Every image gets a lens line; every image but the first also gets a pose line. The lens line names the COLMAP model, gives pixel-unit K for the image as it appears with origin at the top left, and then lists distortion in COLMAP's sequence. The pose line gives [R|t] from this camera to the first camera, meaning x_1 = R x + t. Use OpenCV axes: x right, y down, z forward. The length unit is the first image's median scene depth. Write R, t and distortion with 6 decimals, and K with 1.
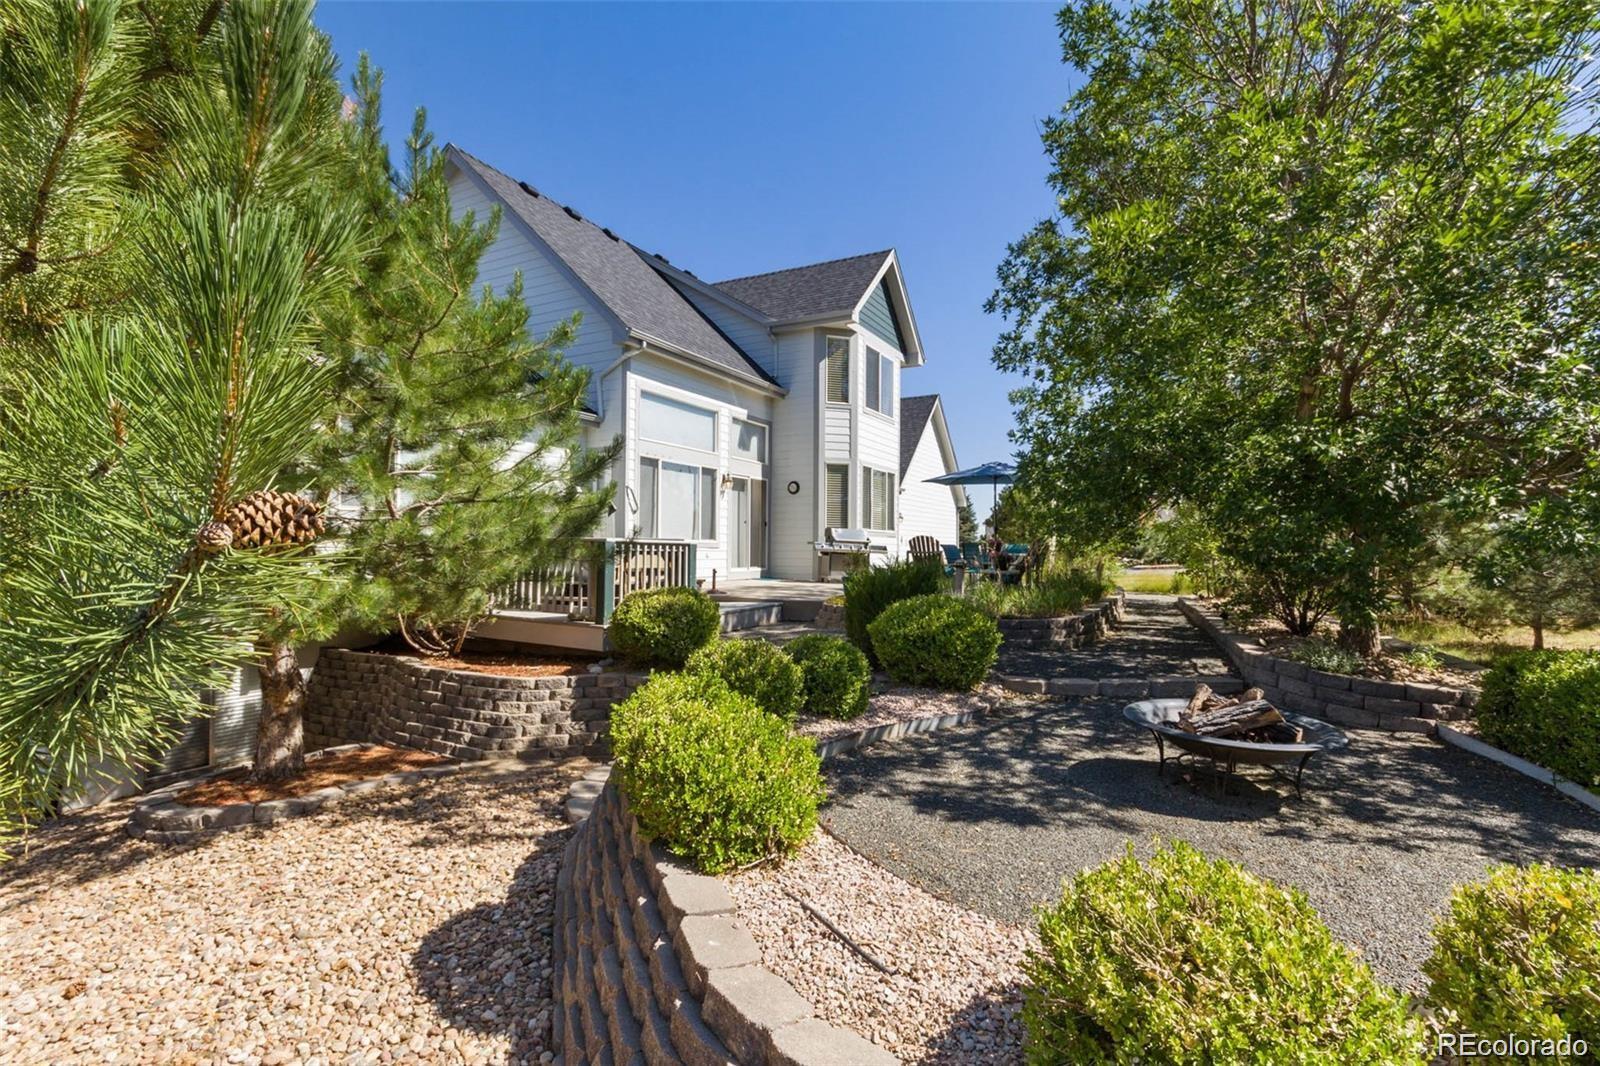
lens RADIAL K [[763.5, 0, 795.9], [0, 763.5, 528.3], [0, 0, 1]] dist [0.001387, 0.000054]
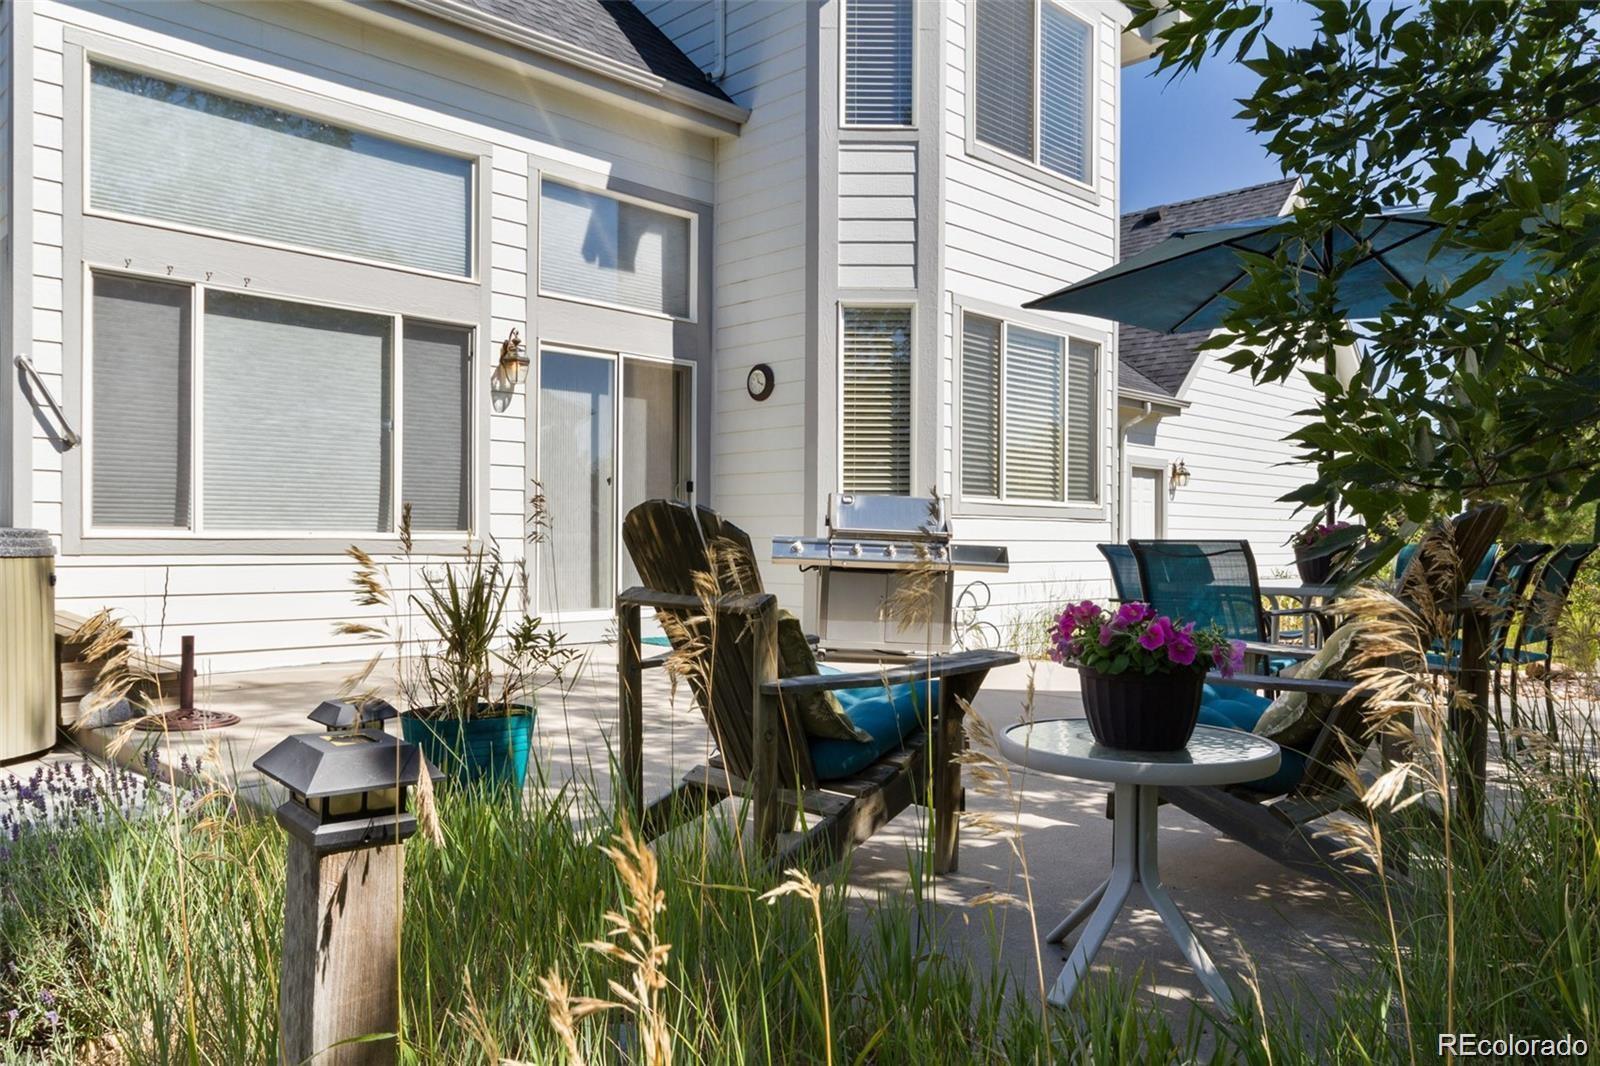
lens RADIAL K [[1157.9, 0, 803.1], [0, 1157.9, 538.4], [0, 0, 1]] dist [0.007474, -0.005490]
pose [[0.957124, -0.001461, -0.289676, 0.178977], [0.008805, 0.999672, 0.024049, 0.007046], [0.289546, -0.025568, 0.956823, 0.510852]]
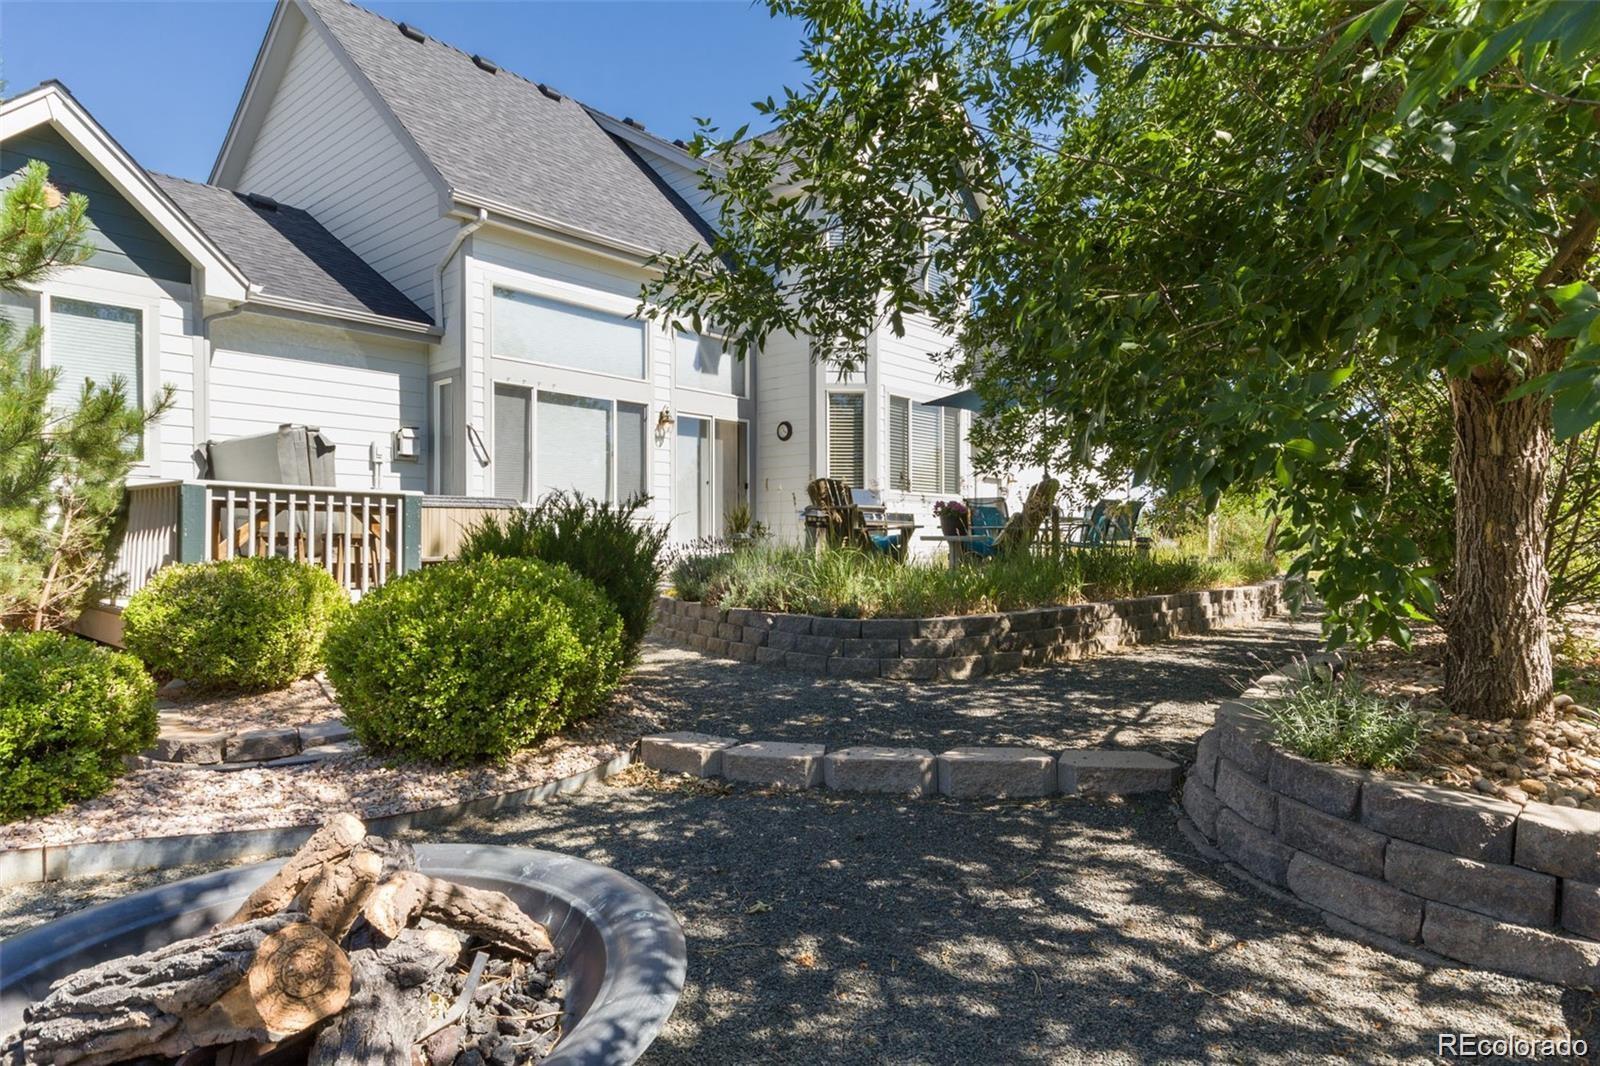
lens RADIAL K [[942.9, 0, 802.2], [0, 942.9, 542.1], [0, 0, 1]] dist [0.001180, 0.000503]
pose [[0.974329, -0.011485, -0.224837, 0.207934], [0.016861, 0.999616, 0.022006, 0.028572], [0.224498, -0.025232, 0.974148, 0.193778]]
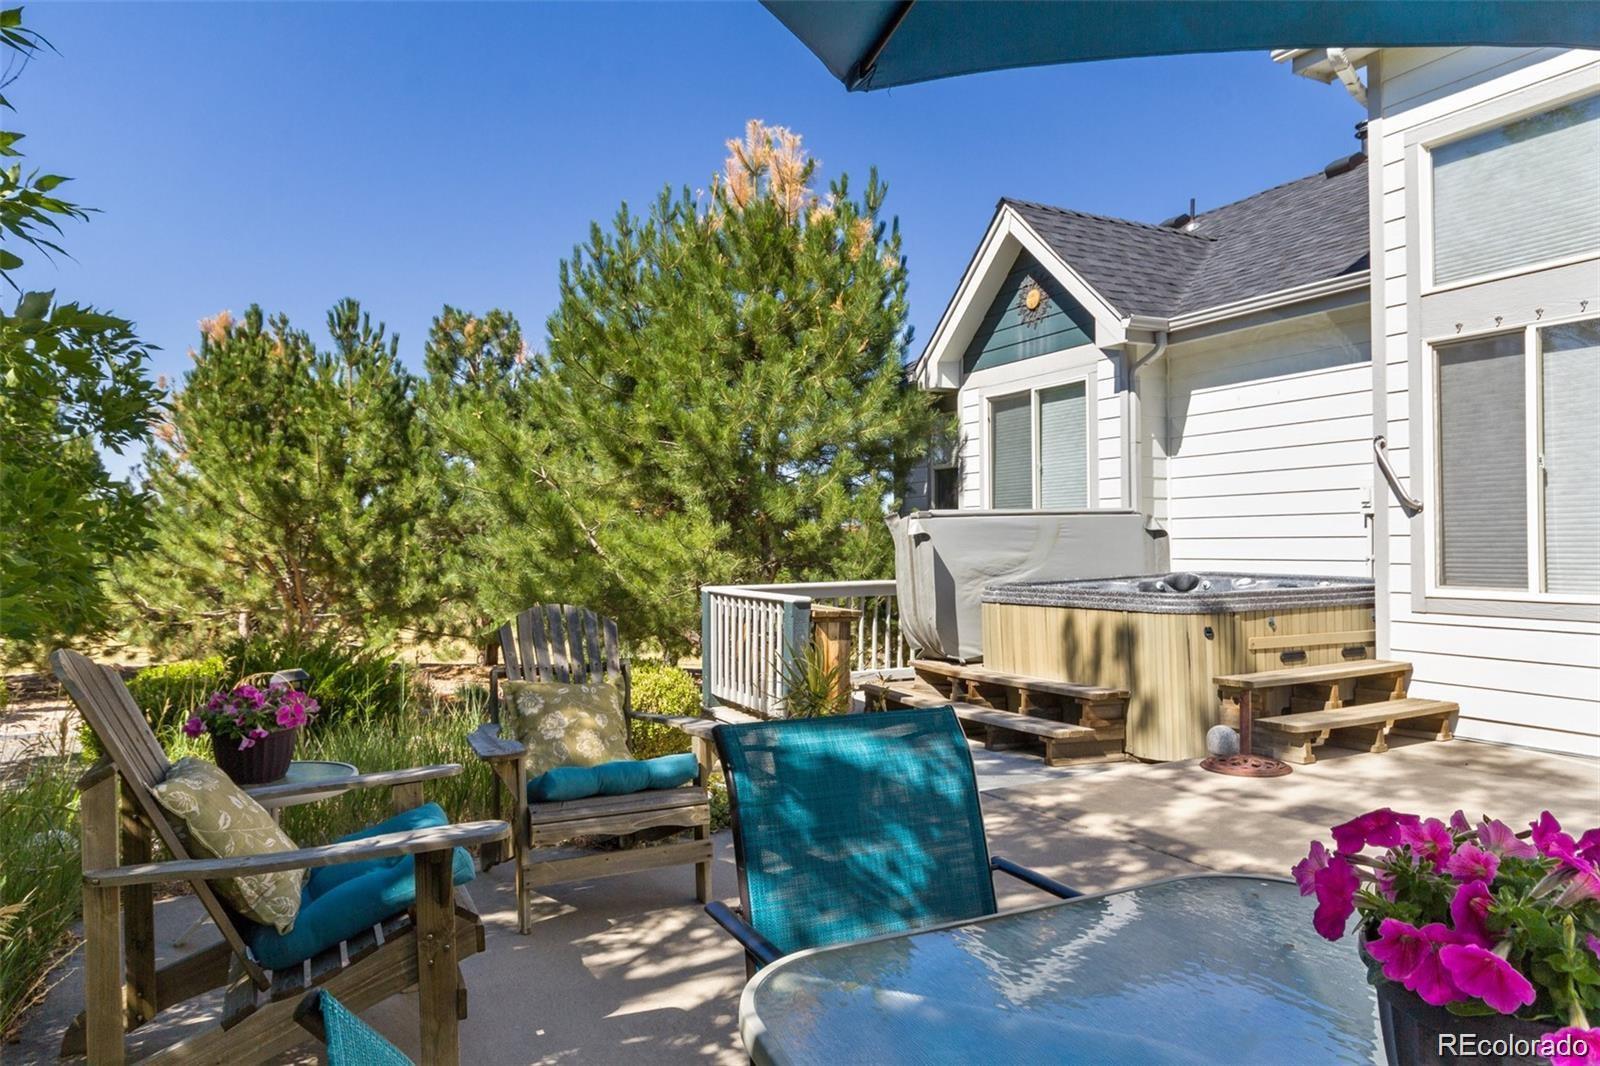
lens RADIAL K [[1030.1, 0, 795.0], [0, 1030.1, 523.7], [0, 0, 1]] dist [-0.001536, 0.000038]
pose [[-0.566090, -0.022859, -0.824026, 0.268847], [0.021555, 0.998863, -0.042517, -0.001300], [0.824062, -0.041830, -0.564954, 0.839145]]
